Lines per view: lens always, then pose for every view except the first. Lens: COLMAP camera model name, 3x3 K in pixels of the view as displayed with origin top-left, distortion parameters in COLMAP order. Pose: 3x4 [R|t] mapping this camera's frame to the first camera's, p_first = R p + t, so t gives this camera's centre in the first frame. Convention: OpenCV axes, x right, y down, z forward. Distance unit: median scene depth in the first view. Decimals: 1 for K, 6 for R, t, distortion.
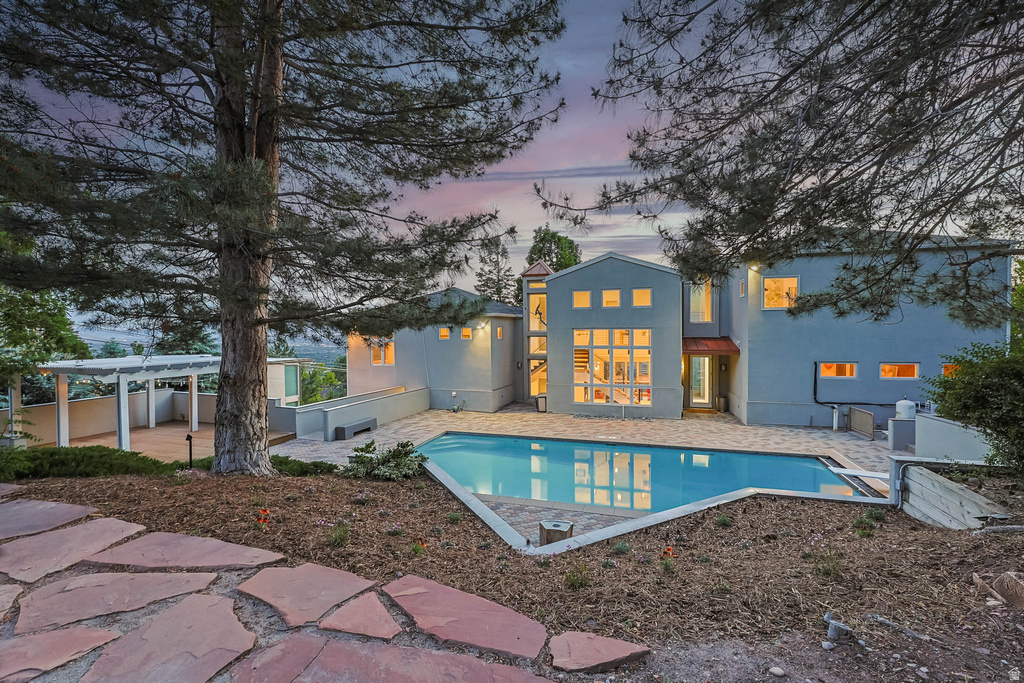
lens RADIAL K [[413.5, 0, 511.5], [0, 413.5, 349.5], [0, 0, 1]] dist [-0.000144, -0.000079]
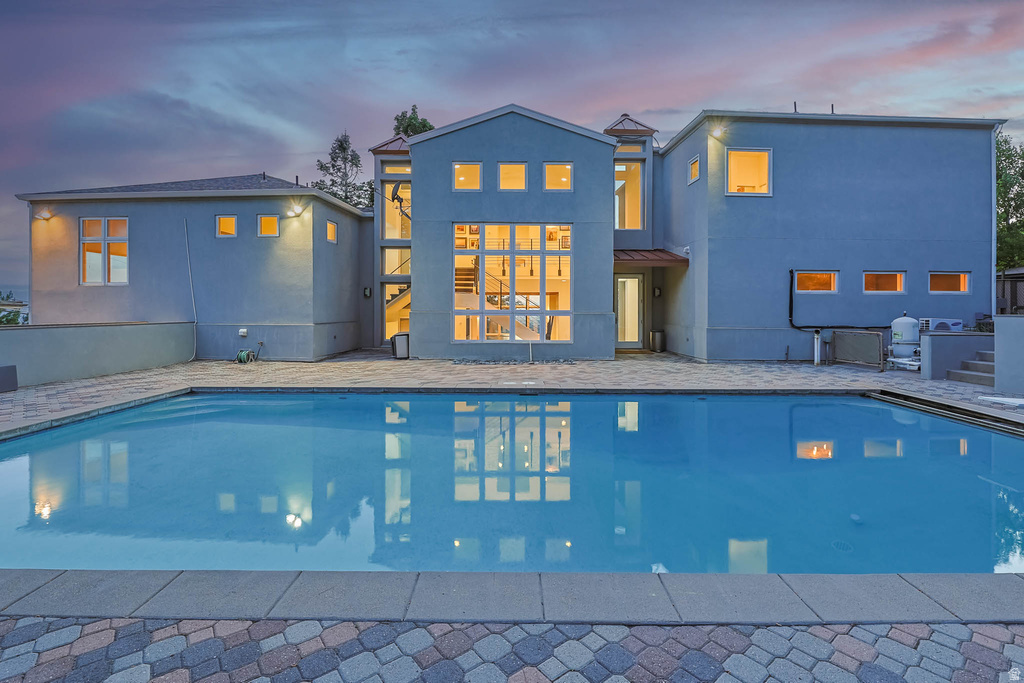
lens RADIAL K [[431.7, 0, 511.3], [0, 431.7, 311.2], [0, 0, 1]] dist [0.001931, 0.000231]
pose [[0.953378, 0.017336, 0.301280, 0.036314], [-0.006651, 0.999313, -0.036453, 0.107029], [-0.301705, 0.032750, 0.952839, 0.349602]]
